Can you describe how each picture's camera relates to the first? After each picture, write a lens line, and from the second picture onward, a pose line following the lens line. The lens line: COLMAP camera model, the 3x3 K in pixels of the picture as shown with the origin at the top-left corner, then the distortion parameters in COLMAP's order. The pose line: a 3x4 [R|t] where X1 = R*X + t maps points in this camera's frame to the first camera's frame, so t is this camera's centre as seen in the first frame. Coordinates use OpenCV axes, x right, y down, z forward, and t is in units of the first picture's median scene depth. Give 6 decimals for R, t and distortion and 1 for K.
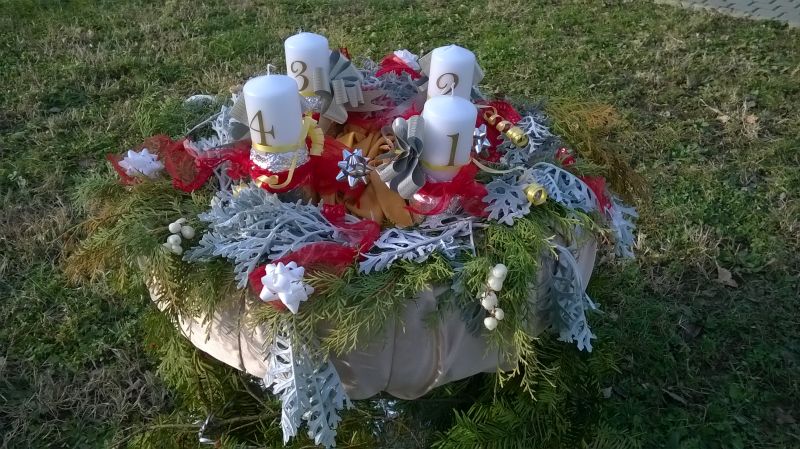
lens RADIAL K [[694.7, 0, 398.8], [0, 694.7, 203.6], [0, 0, 1]] dist [0.061302, -0.144839]
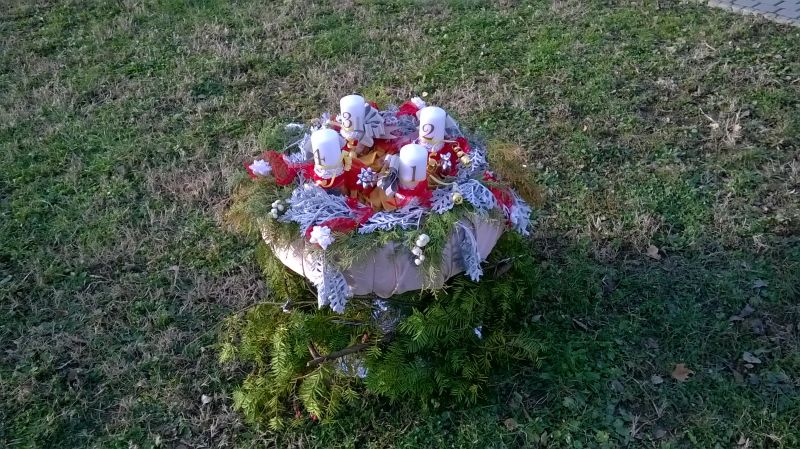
lens RADIAL K [[694.7, 0, 398.8], [0, 694.7, 203.6], [0, 0, 1]] dist [0.061302, -0.144839]
pose [[0.986577, 0.065719, -0.149490, 0.200940], [-0.055406, 0.995855, 0.072137, -0.079460], [0.153611, -0.062886, 0.986128, -0.561625]]
